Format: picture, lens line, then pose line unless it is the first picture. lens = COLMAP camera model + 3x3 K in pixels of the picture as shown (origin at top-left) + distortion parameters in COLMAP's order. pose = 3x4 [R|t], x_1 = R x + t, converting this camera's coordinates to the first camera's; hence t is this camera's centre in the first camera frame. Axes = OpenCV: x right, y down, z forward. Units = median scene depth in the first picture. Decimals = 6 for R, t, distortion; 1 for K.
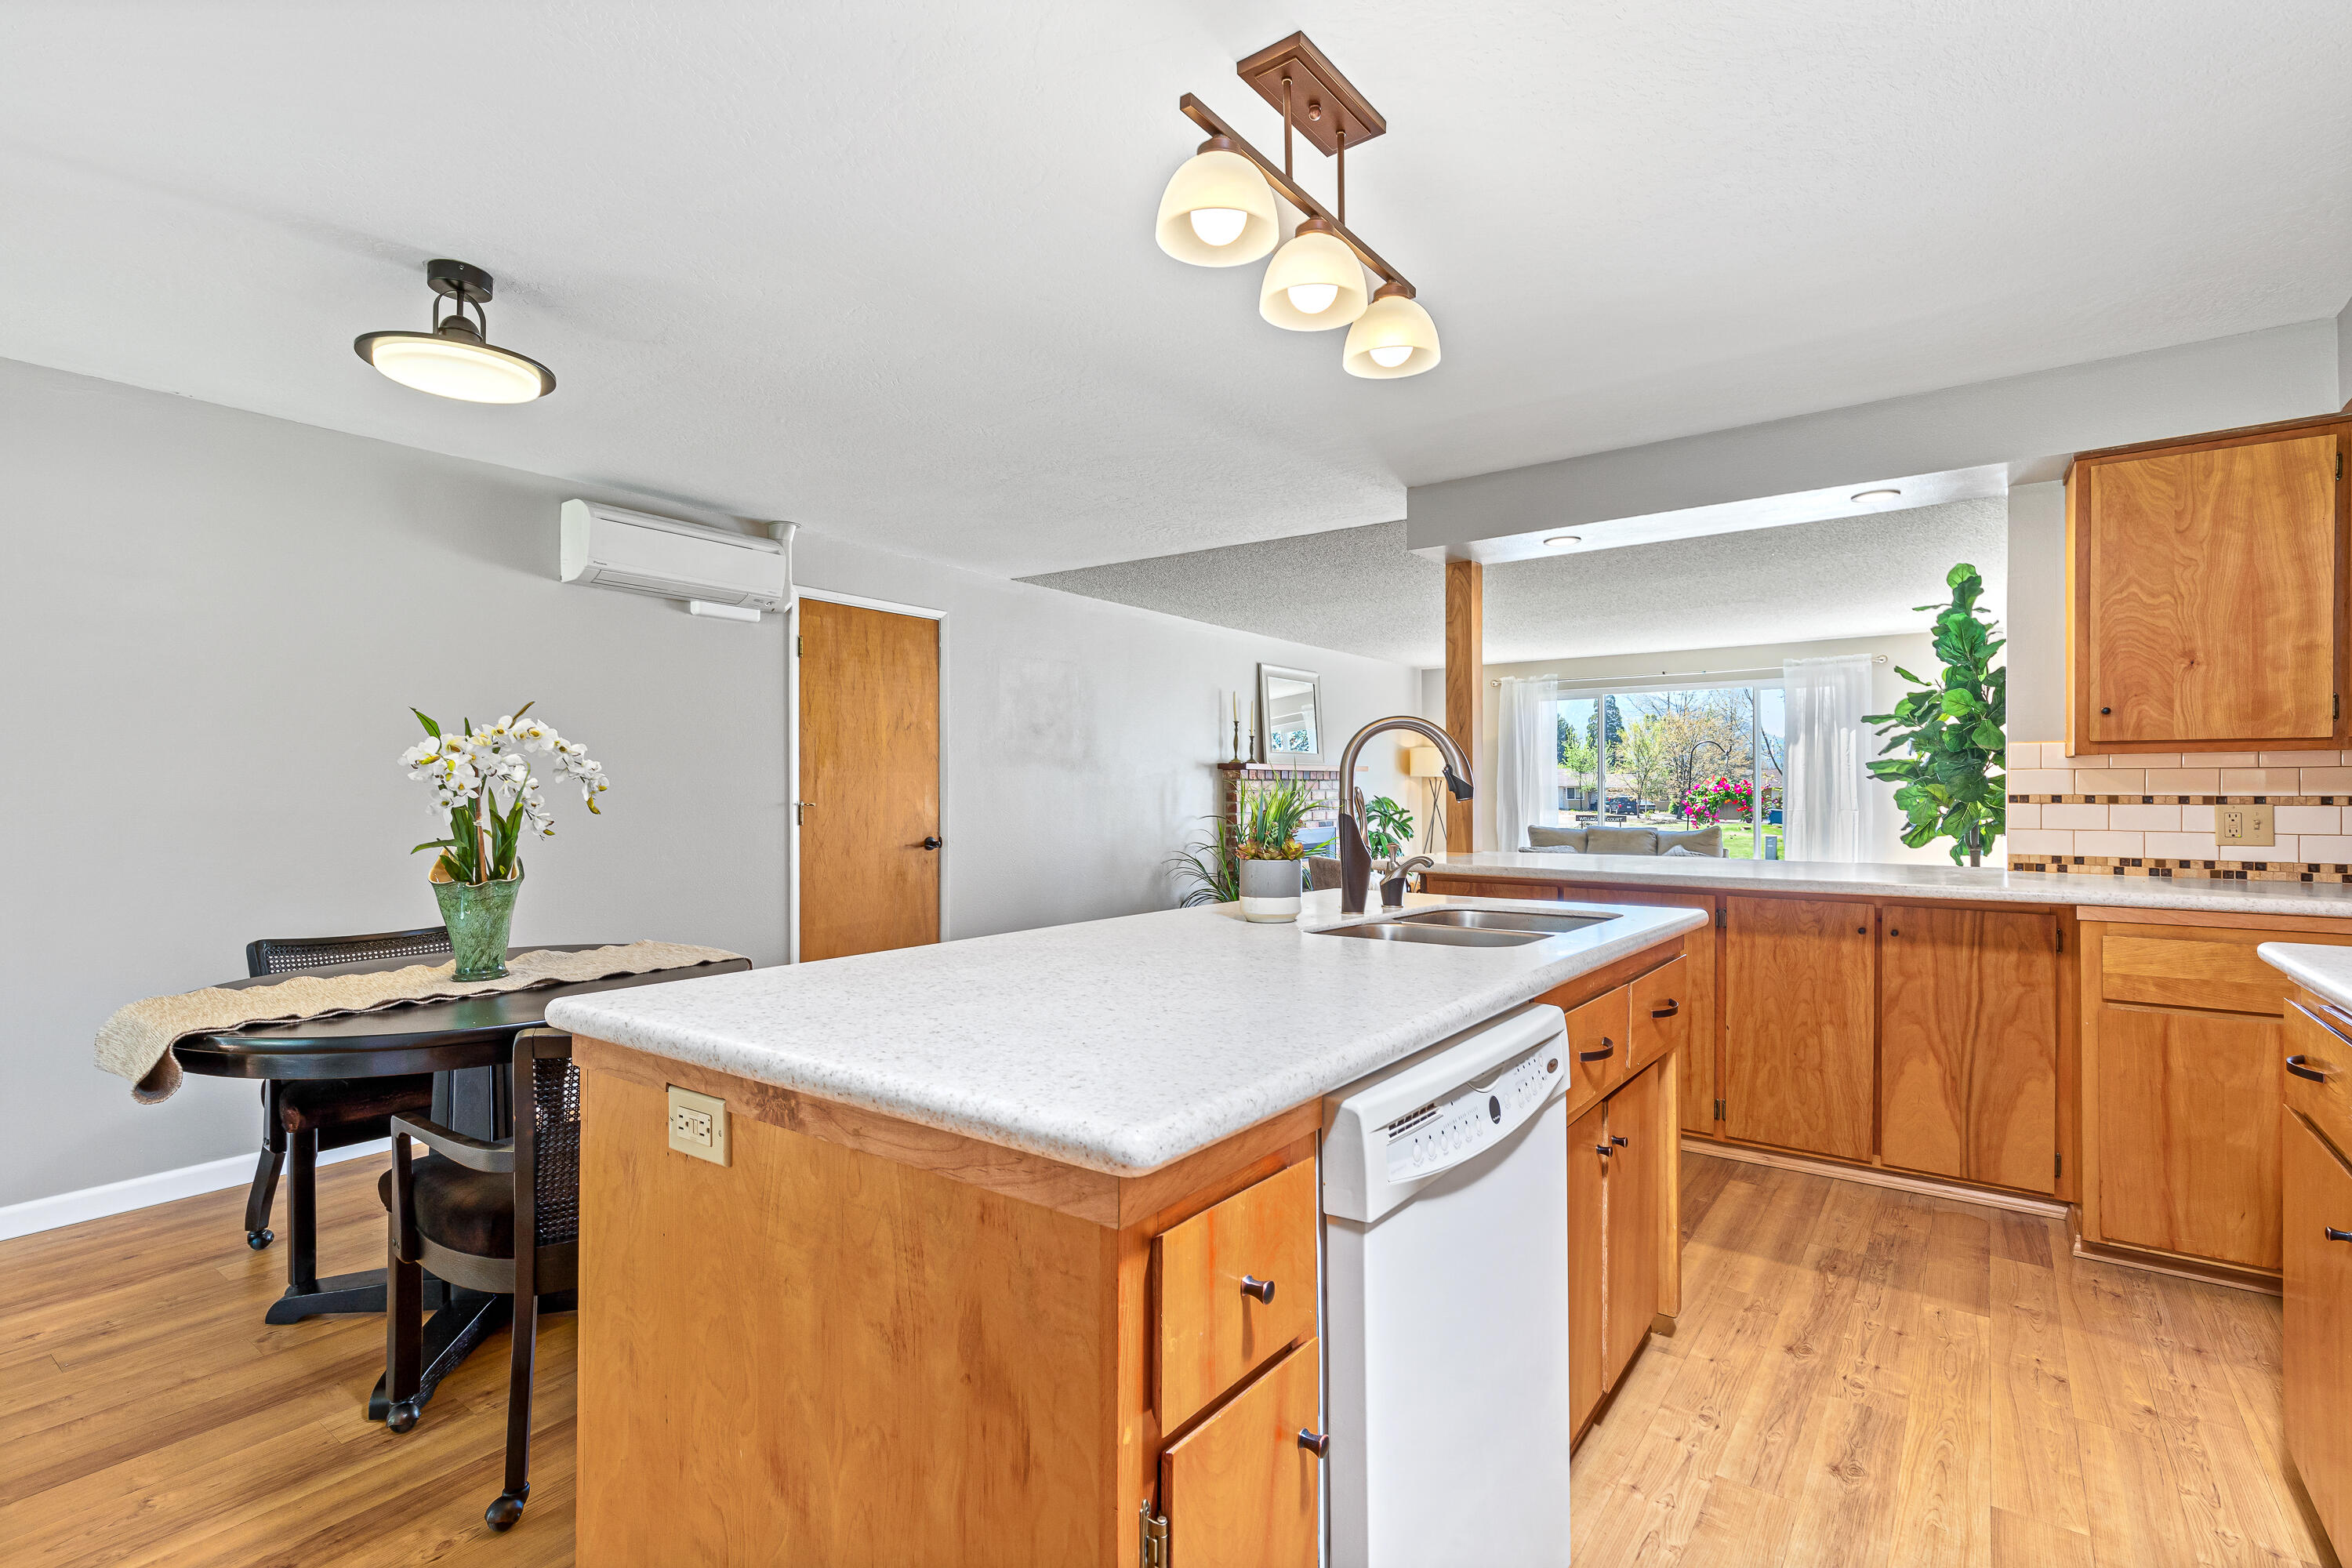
lens RADIAL K [[1066.2, 0, 1160.8], [0, 1066.2, 792.9], [0, 0, 1]] dist [0.015143, -0.003316]
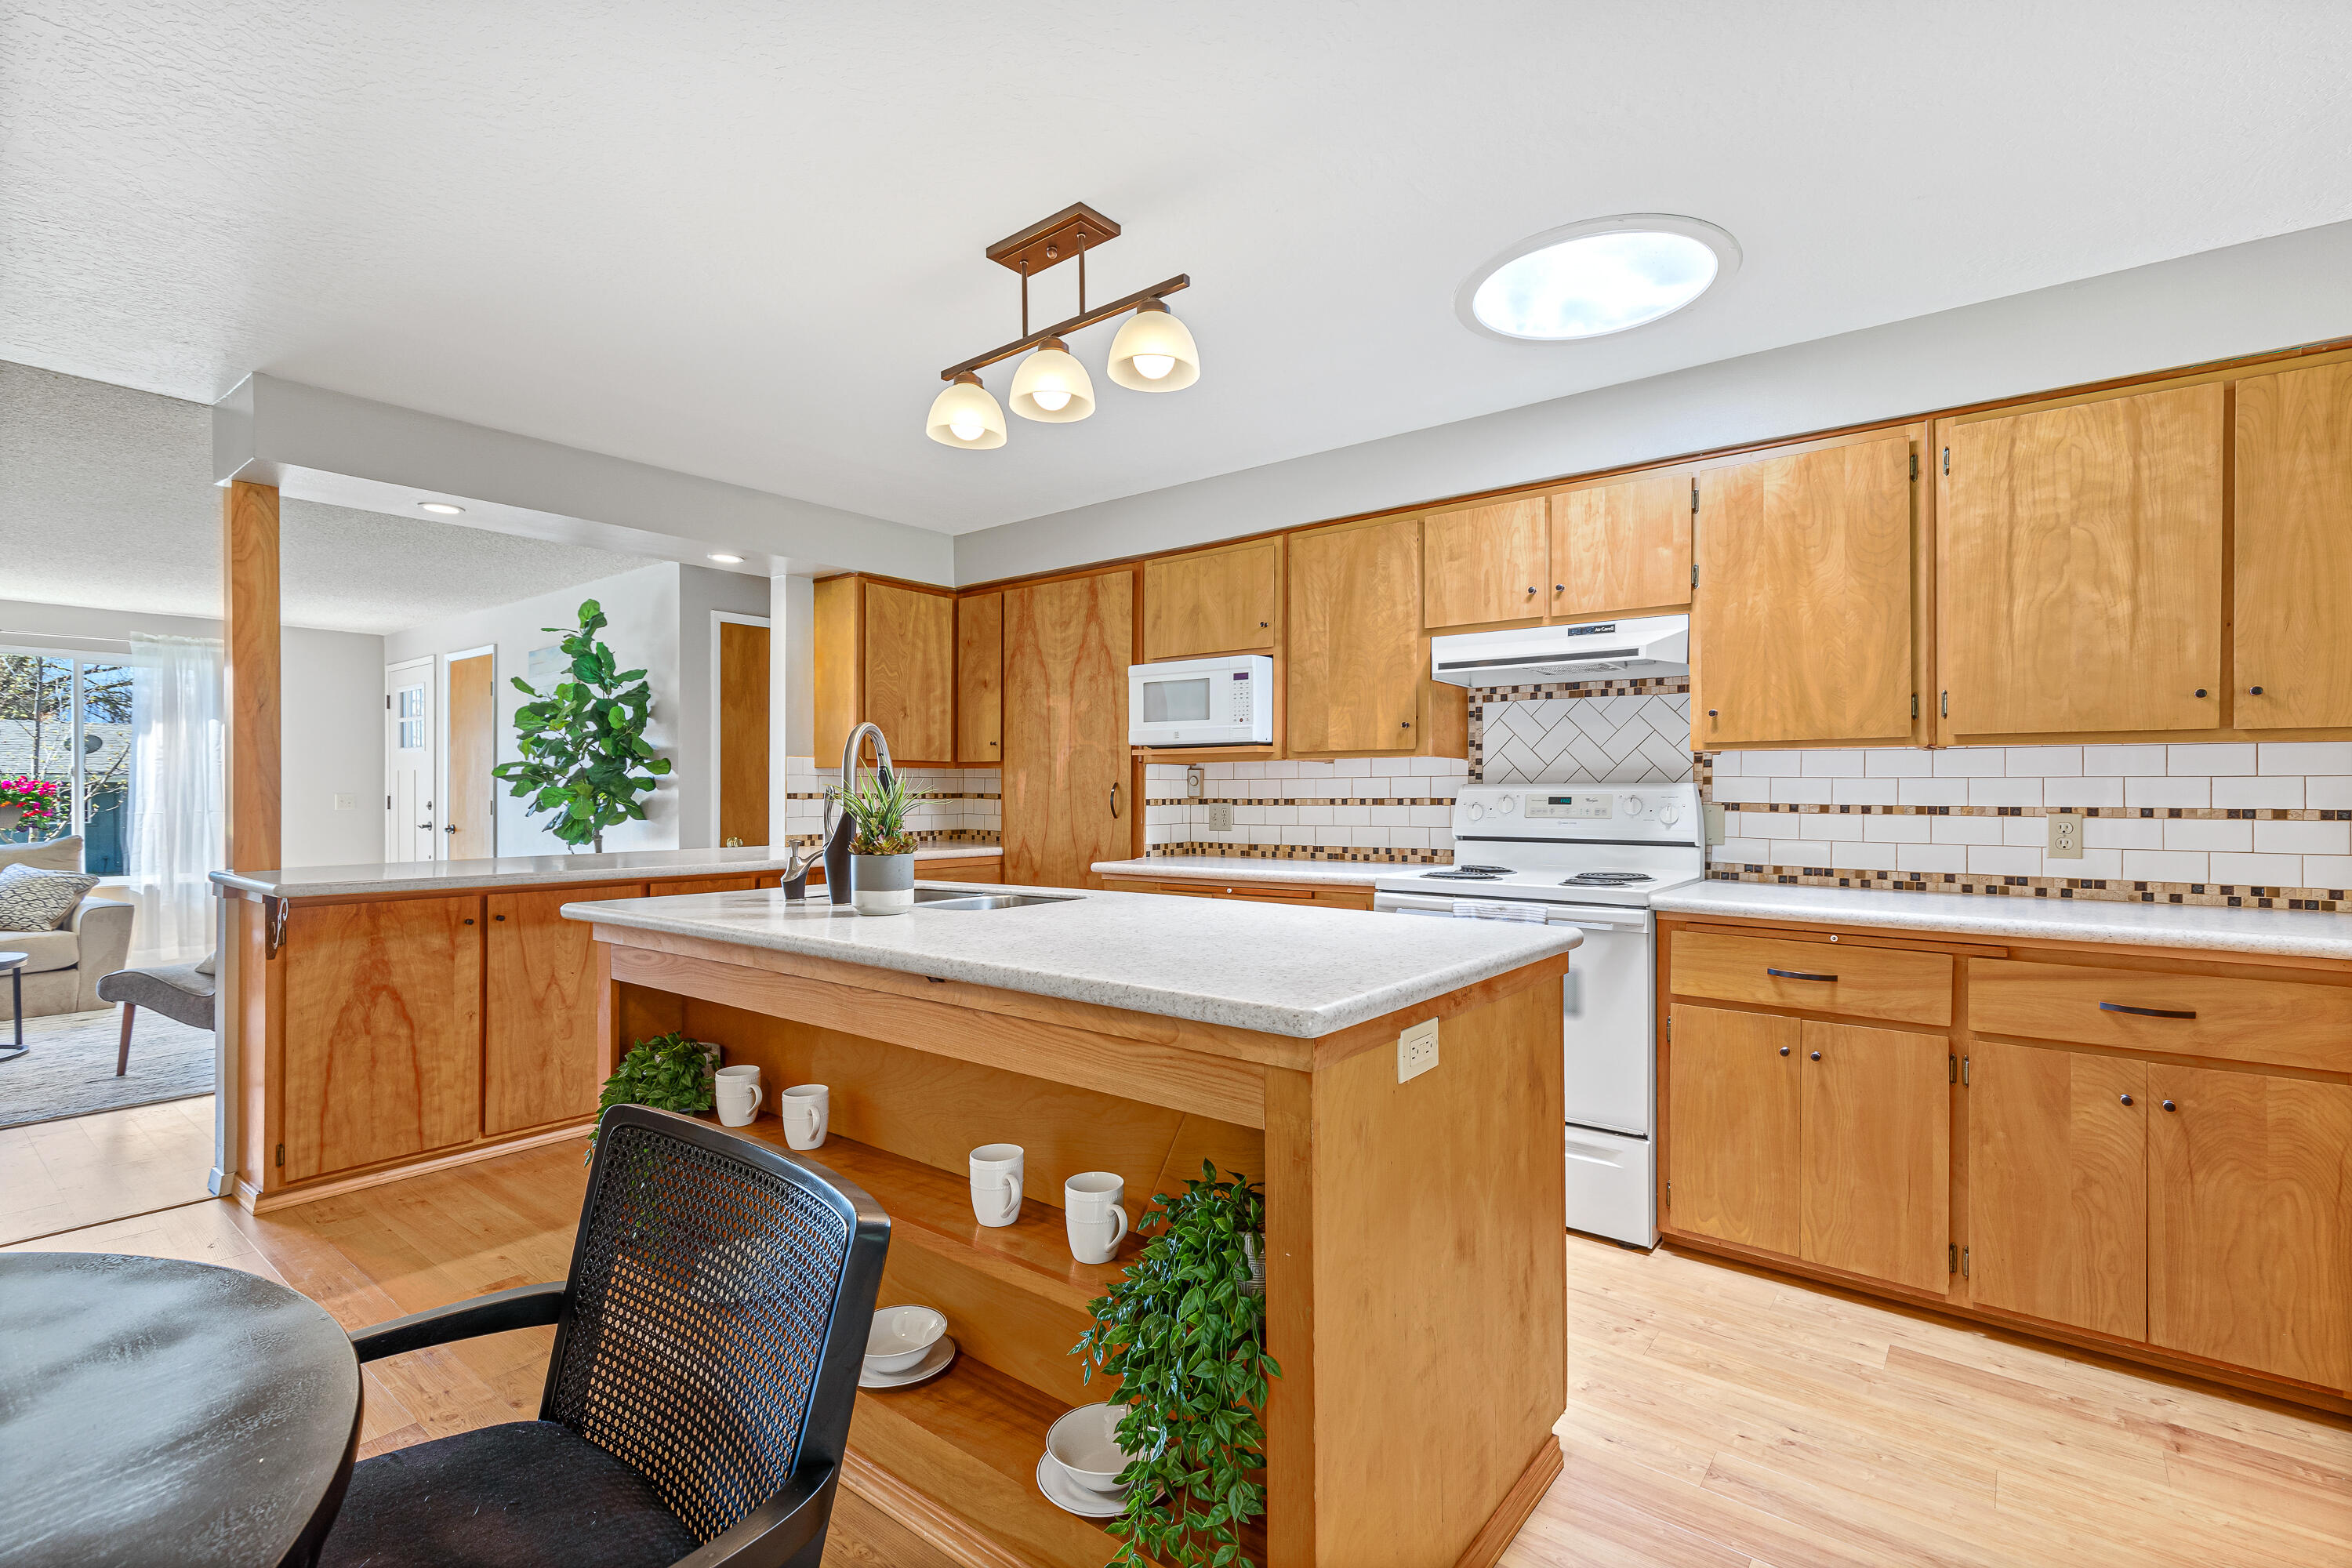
lens RADIAL K [[1066.2, 0, 1198.5], [0, 1066.2, 789.7], [0, 0, 1]] dist [0.015143, -0.003316]
pose [[0.013890, 0.002219, 0.999901, -0.358789], [0.002178, 0.999995, -0.002249, 0.001097], [-0.999901, 0.002209, 0.013885, 0.255678]]
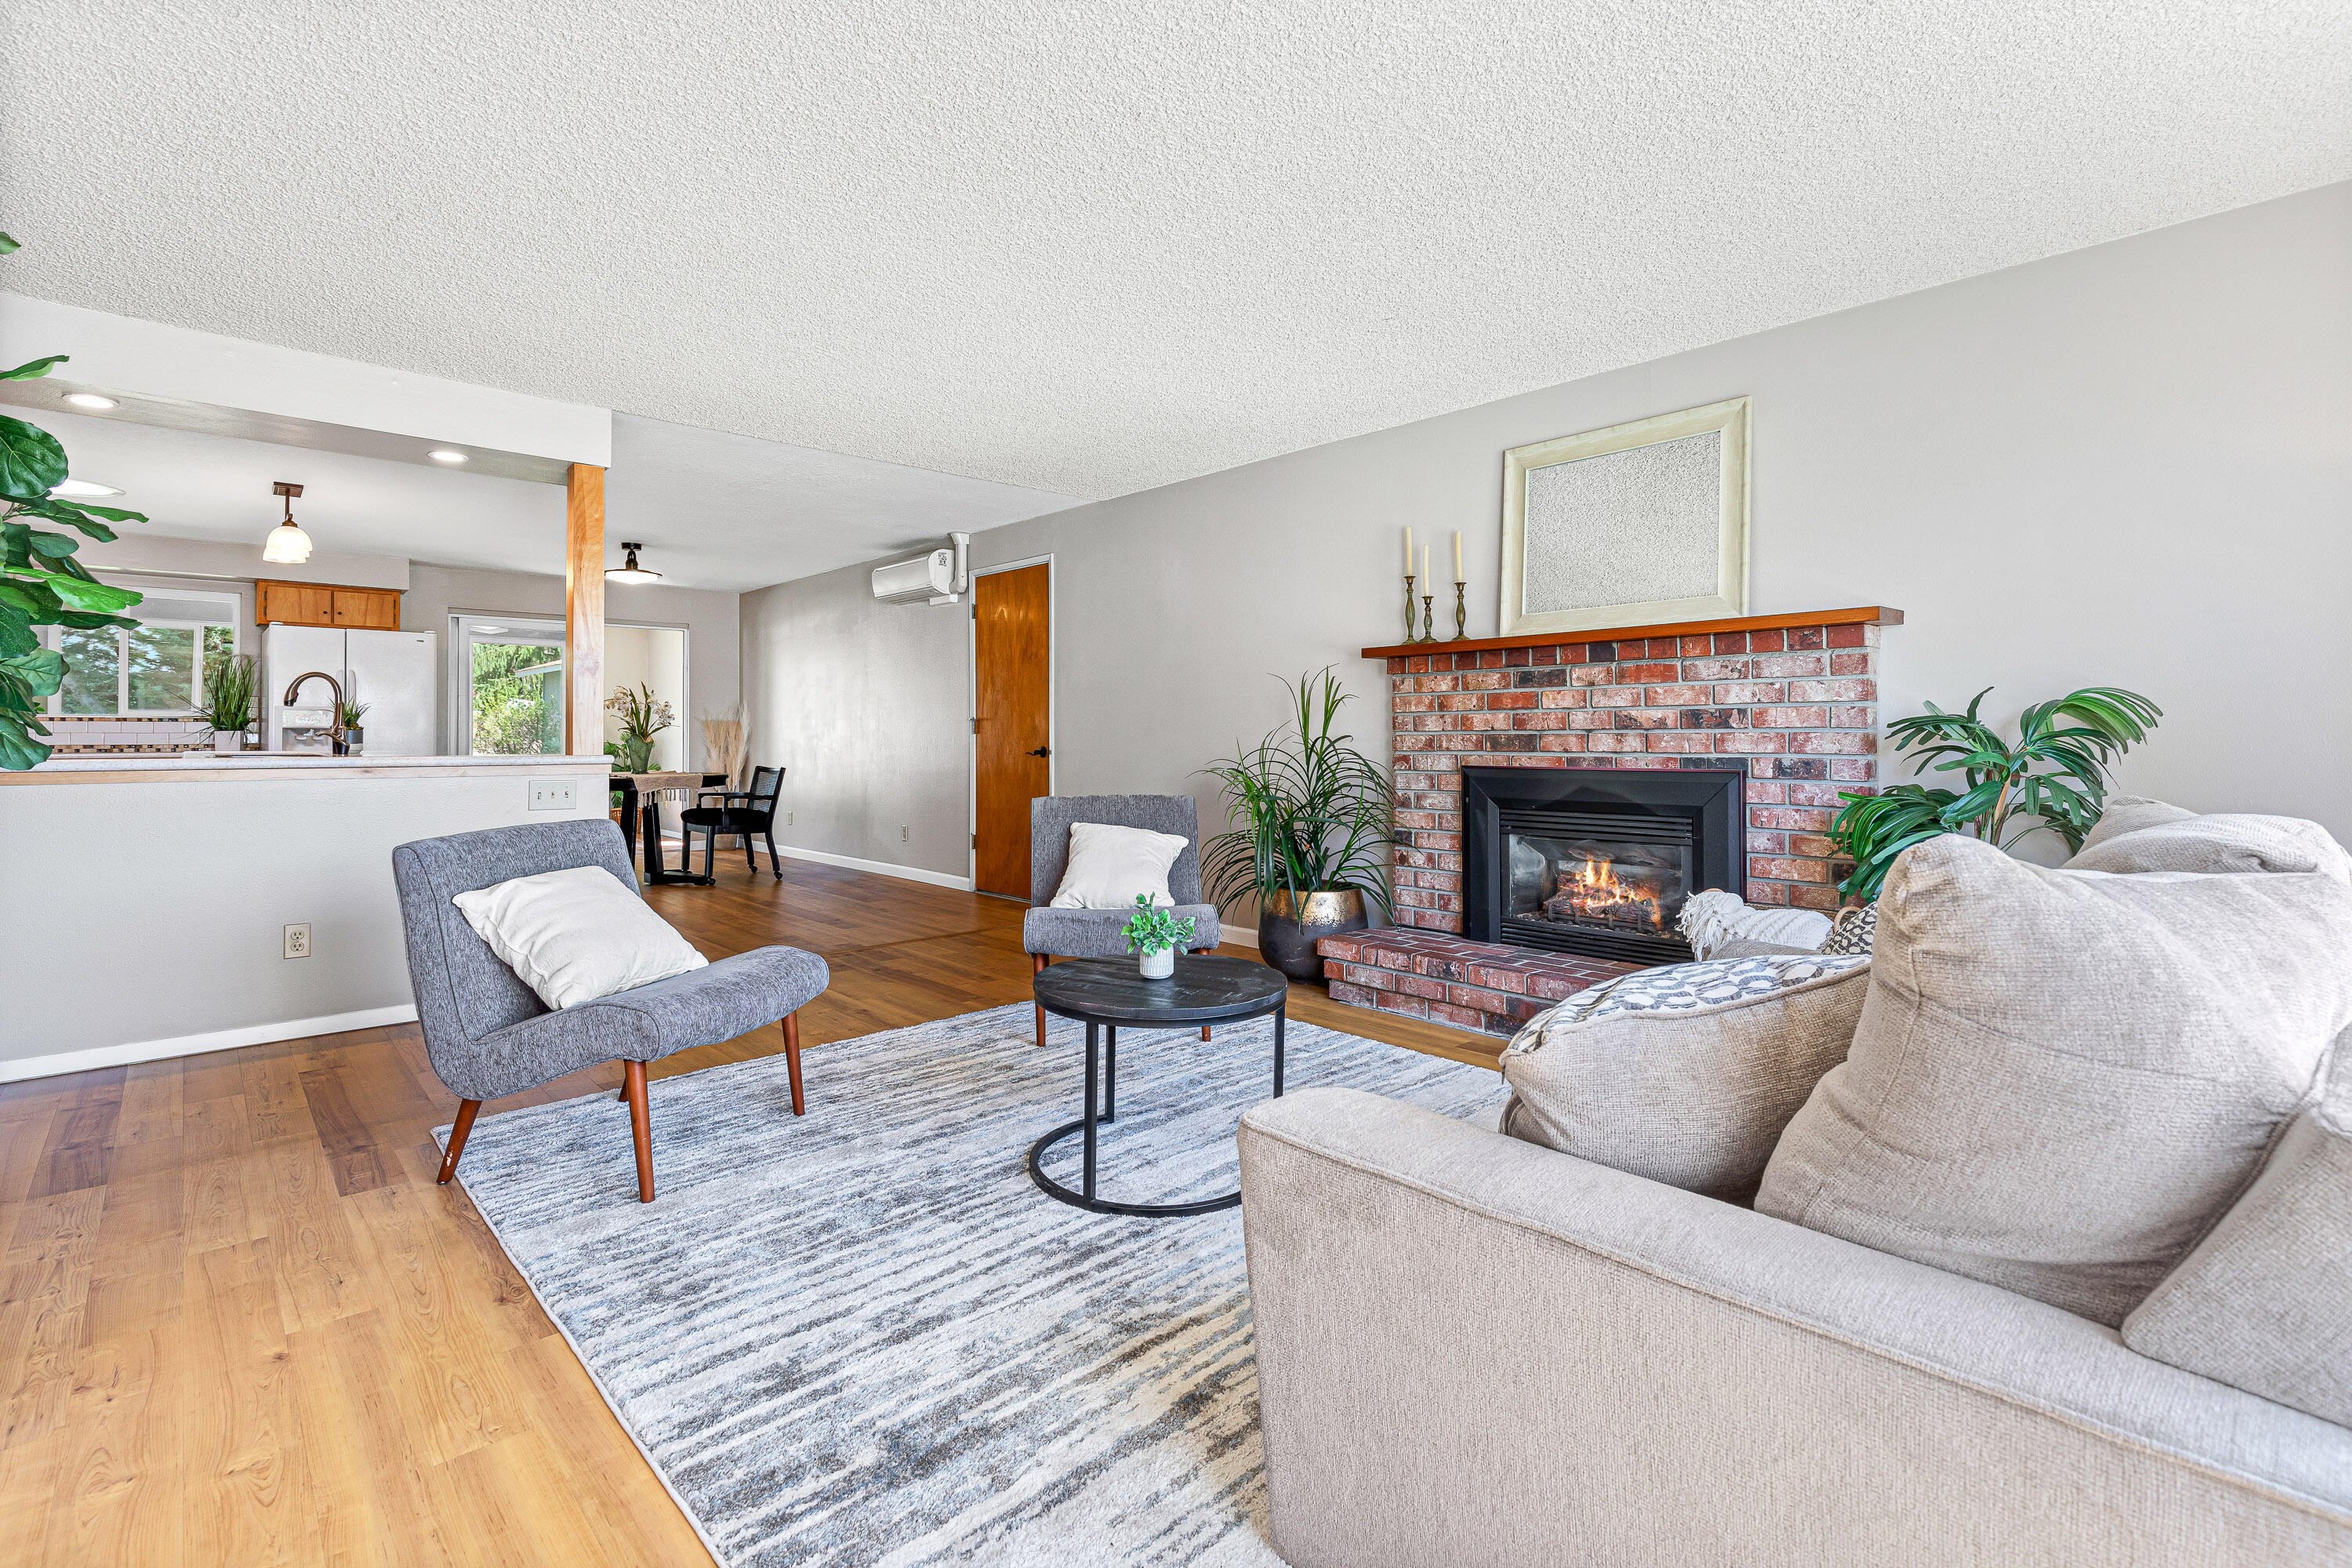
lens RADIAL K [[1066.2, 0, 1190.1], [0, 1066.2, 744.0], [0, 0, 1]] dist [0.015143, -0.003316]
pose [[-0.166203, 0.005266, -0.986078, 0.913809], [-0.002424, 0.999981, 0.005748, 0.029995], [0.986089, 0.003345, -0.166187, 1.338797]]
